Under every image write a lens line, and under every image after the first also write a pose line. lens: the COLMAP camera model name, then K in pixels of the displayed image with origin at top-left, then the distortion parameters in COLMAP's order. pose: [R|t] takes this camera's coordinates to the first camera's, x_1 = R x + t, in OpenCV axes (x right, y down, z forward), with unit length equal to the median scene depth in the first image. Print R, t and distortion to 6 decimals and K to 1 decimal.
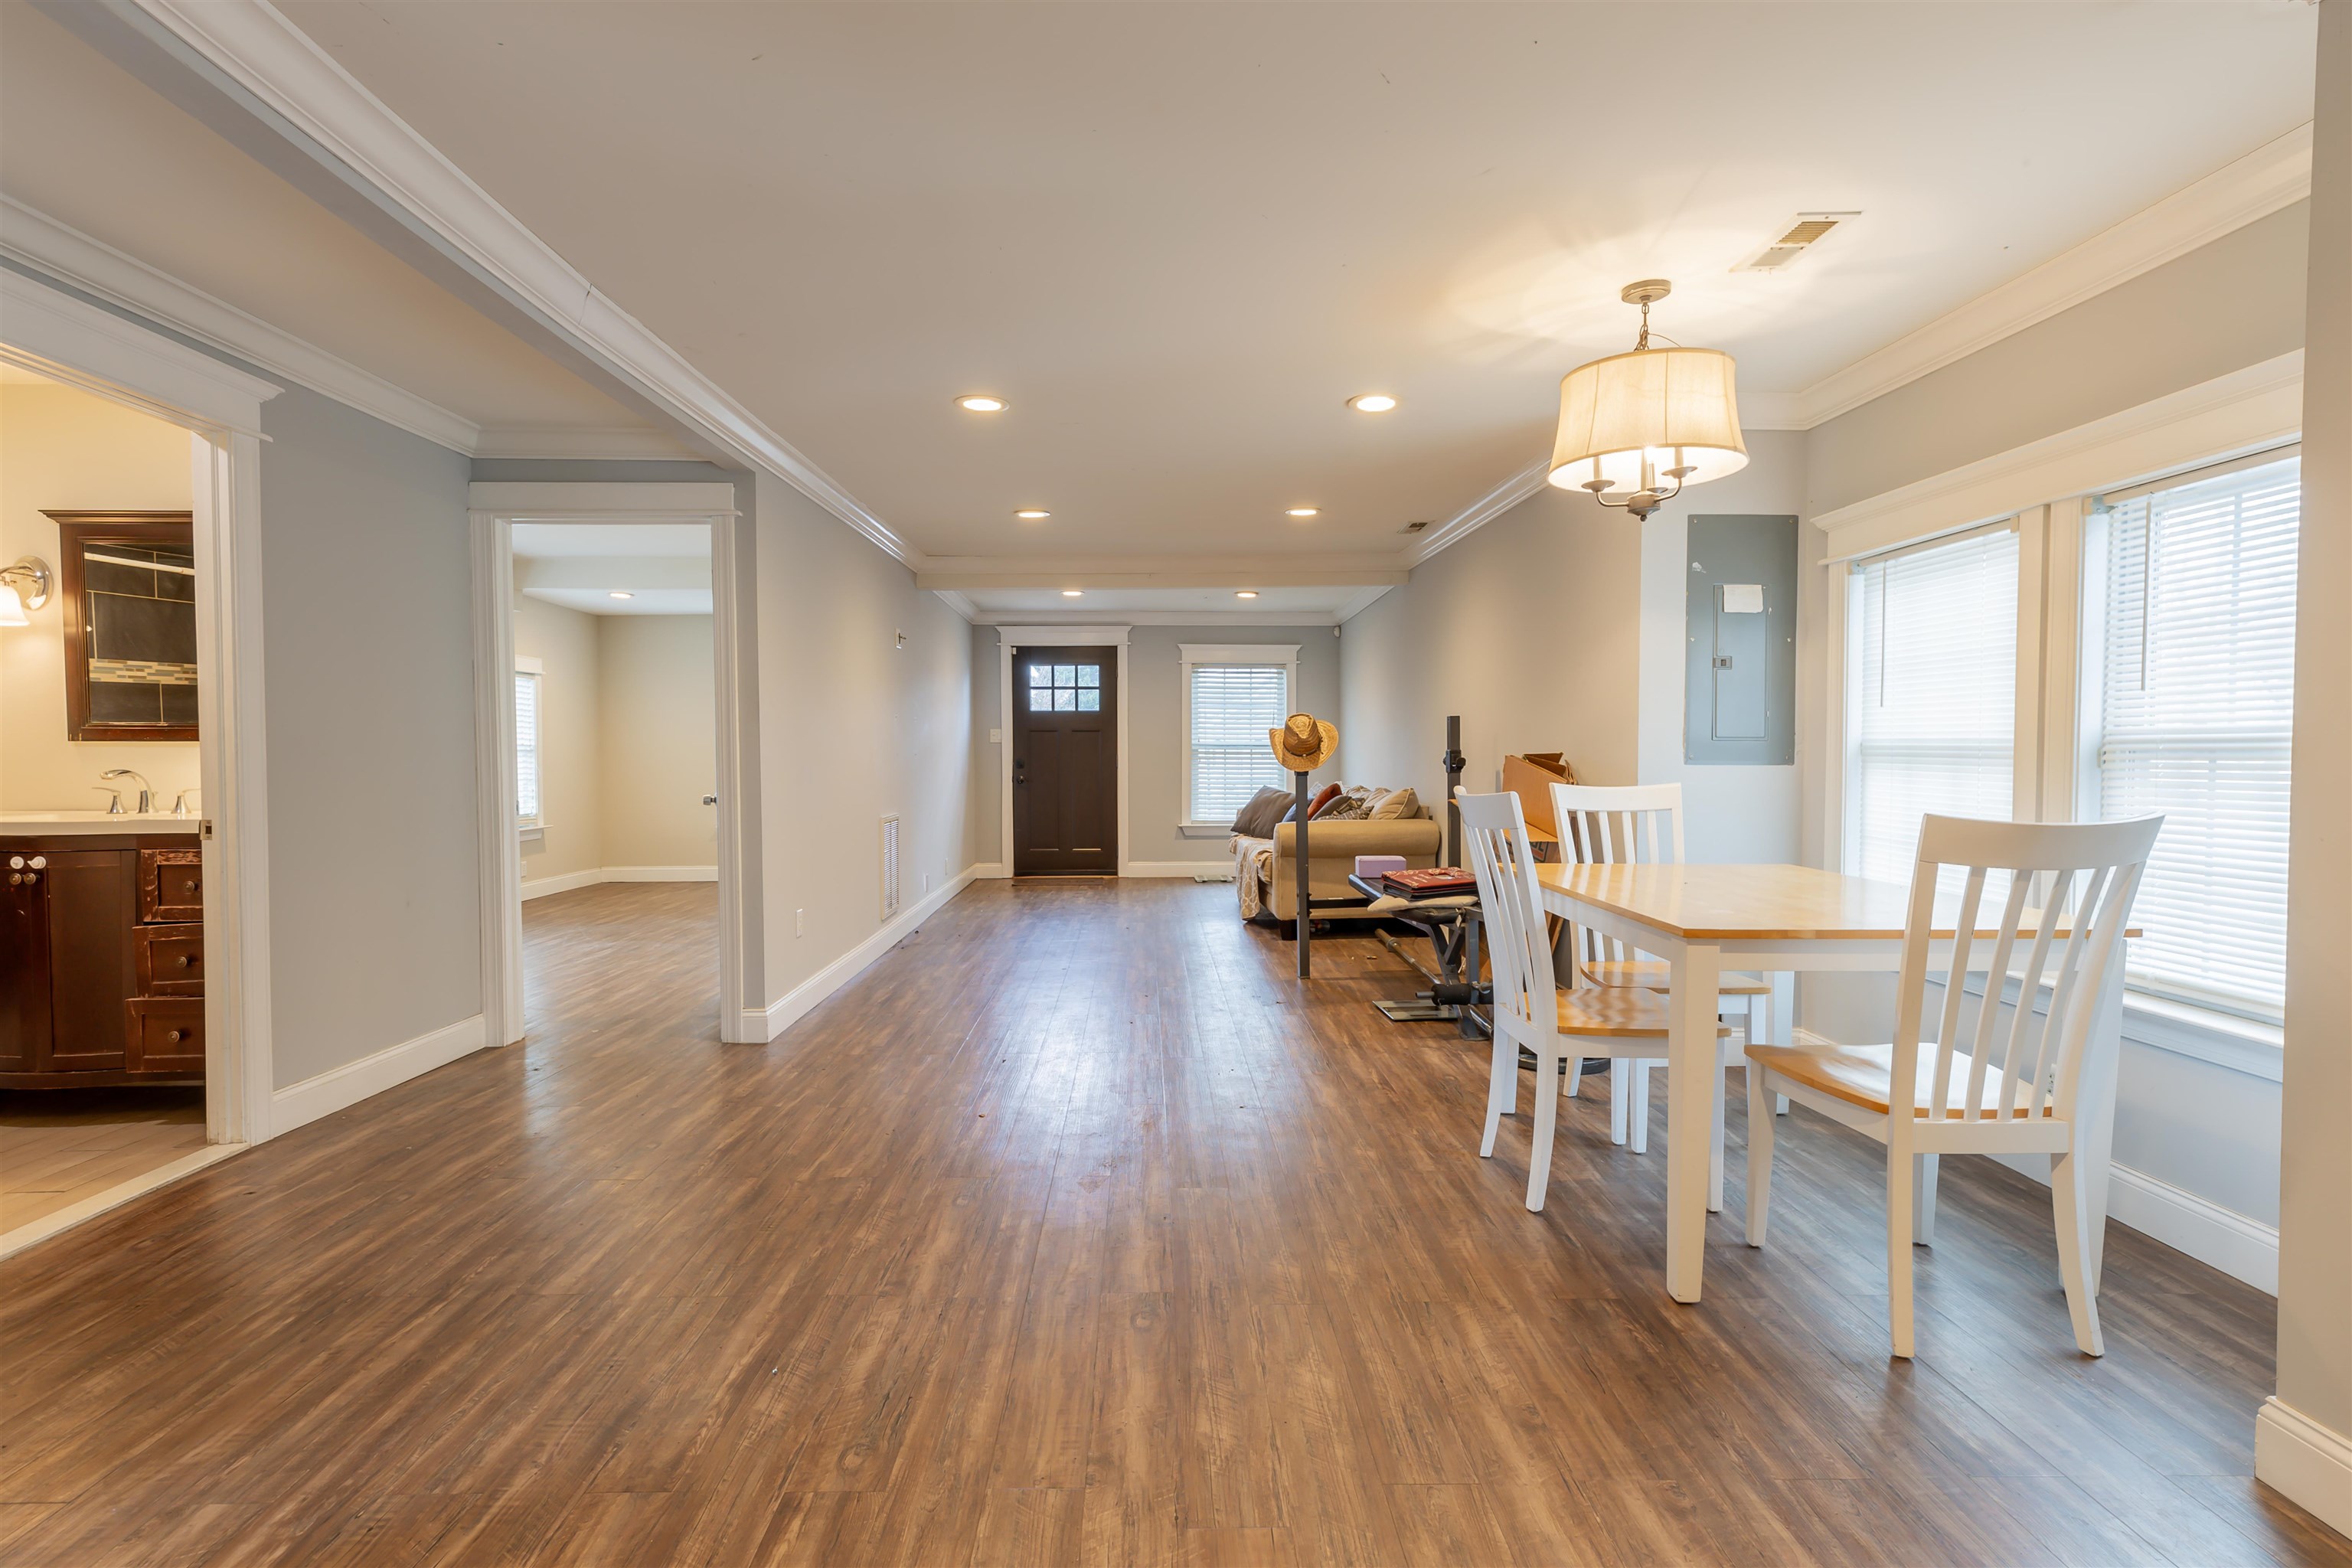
lens RADIAL K [[1130.4, 0, 1175.1], [0, 1130.4, 781.8], [0, 0, 1]] dist [0.003670, 0.000566]
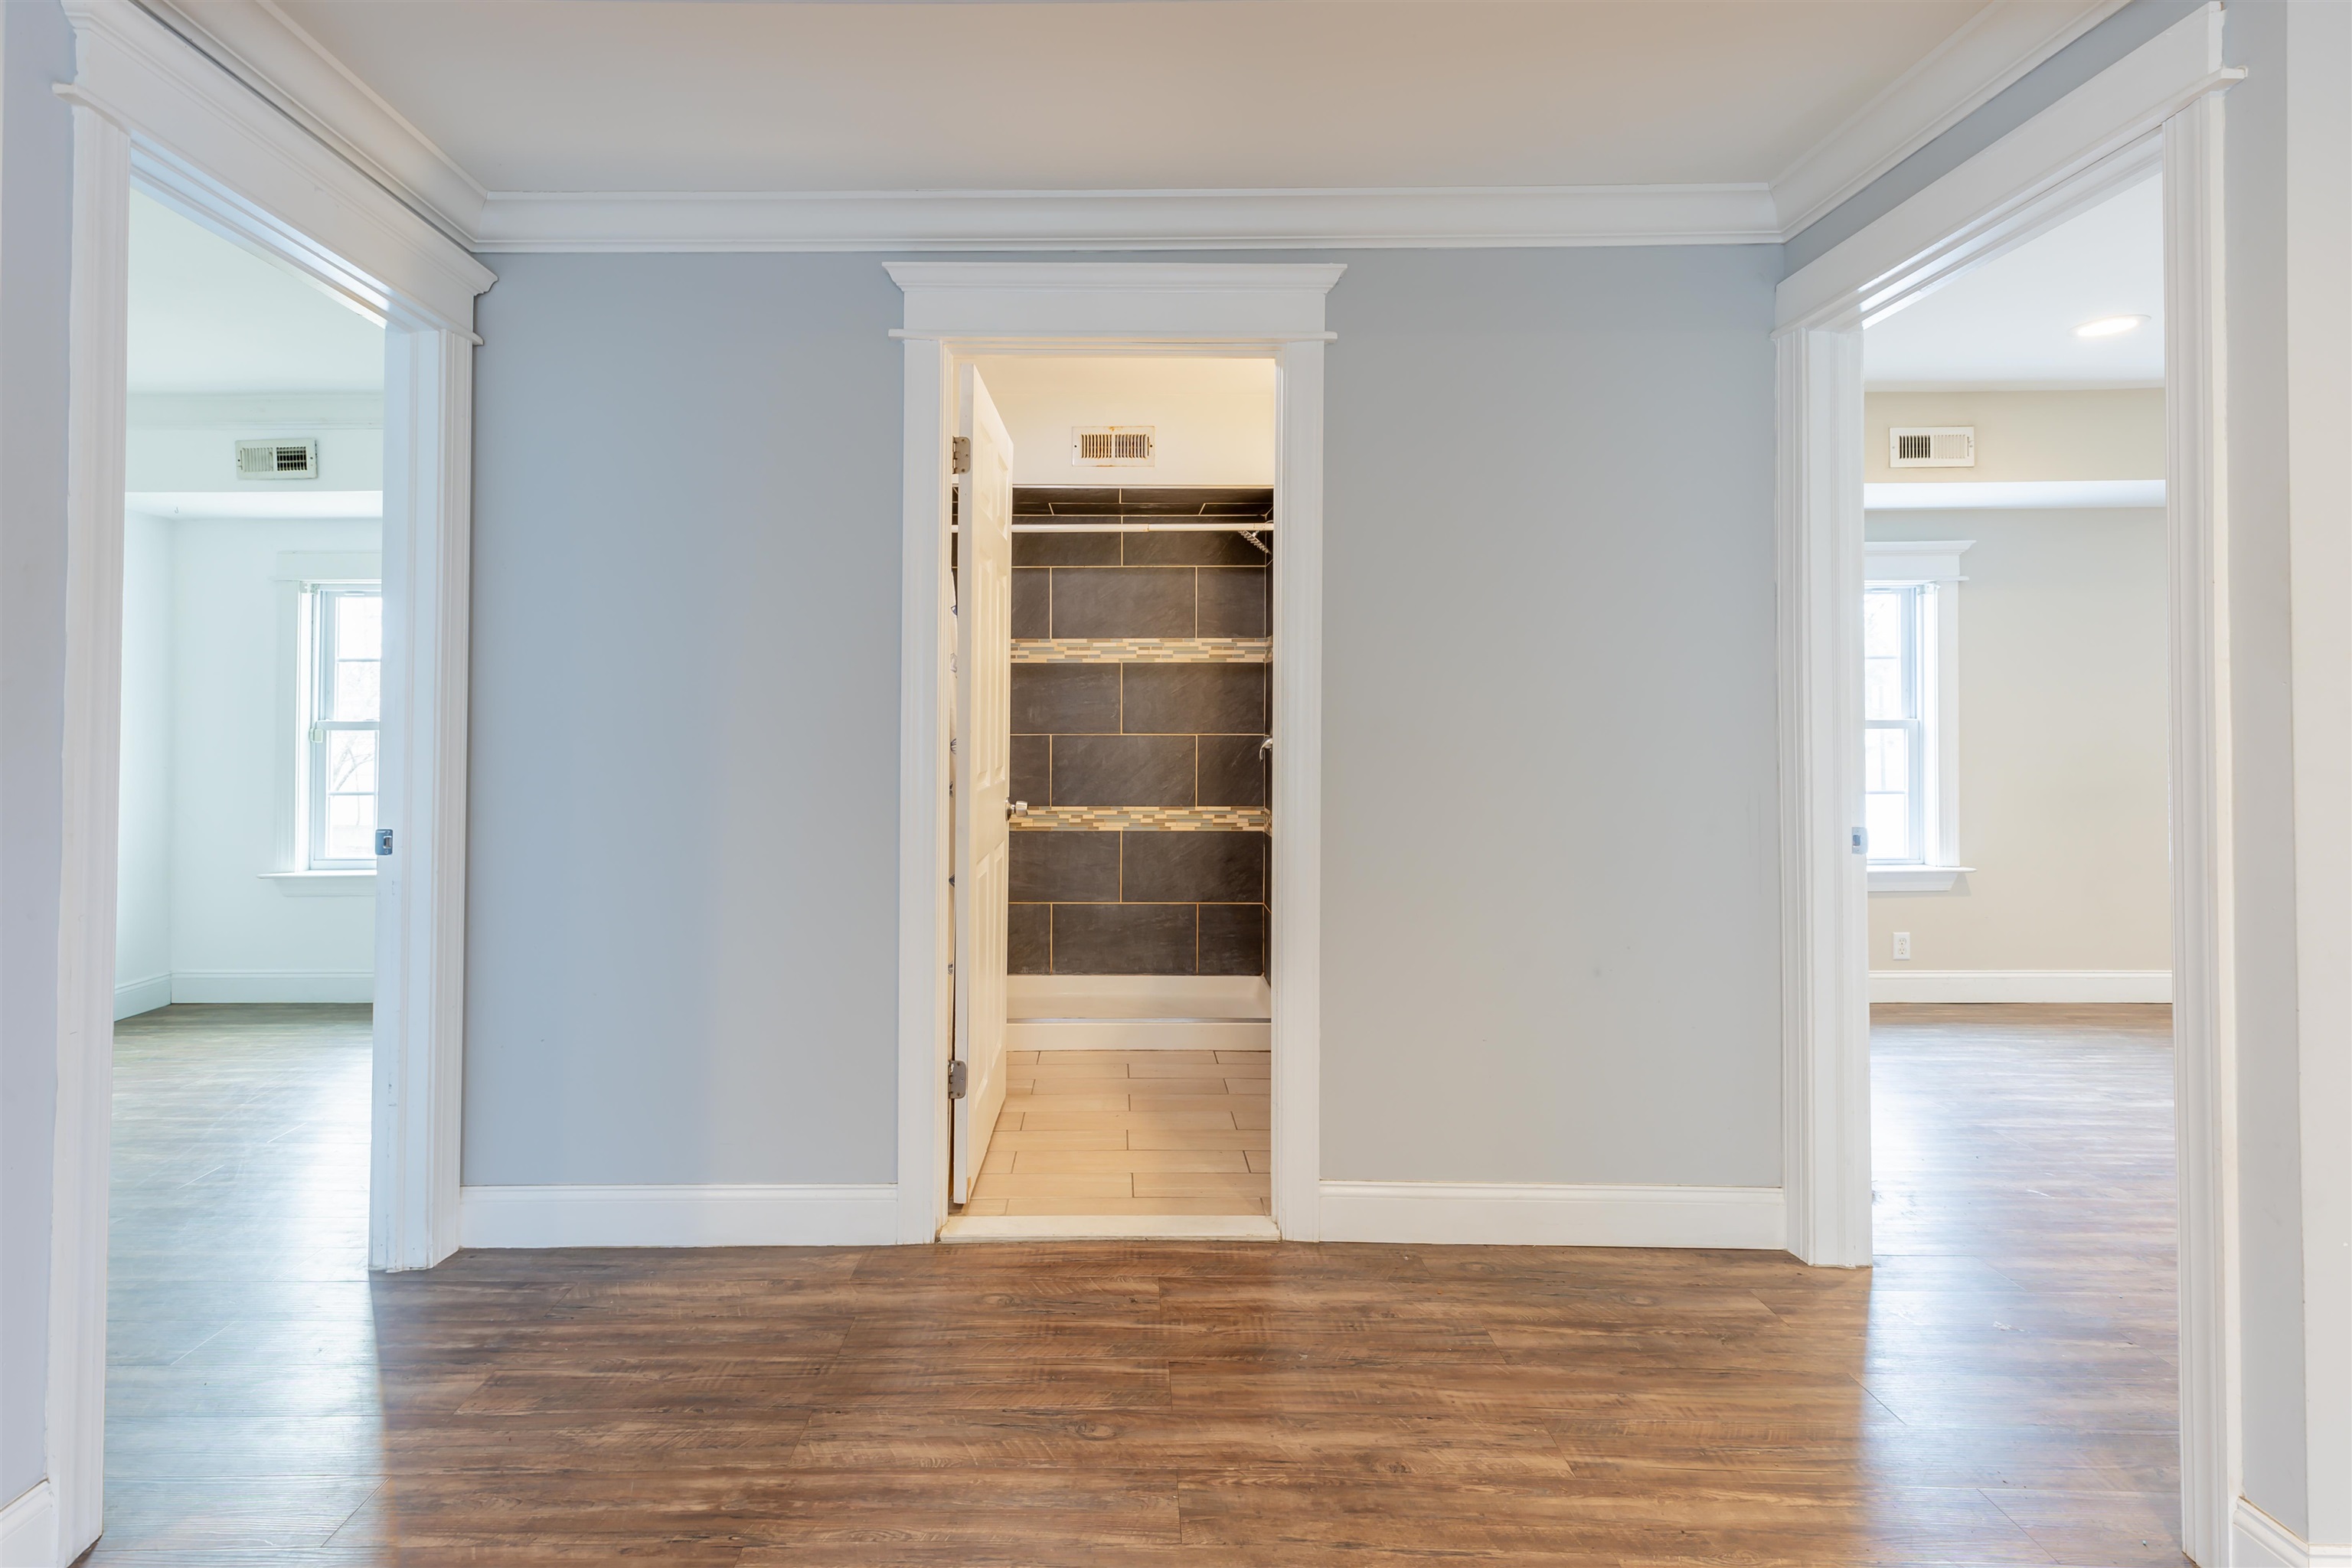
lens RADIAL K [[1130.4, 0, 1044.1], [0, 1130.4, 697.8], [0, 0, 1]] dist [0.003670, 0.000566]
pose [[-0.038680, -0.005154, -0.999238, -0.019545], [-0.024294, 0.999696, -0.004216, -0.046779], [0.998956, 0.024112, -0.038793, 0.838625]]
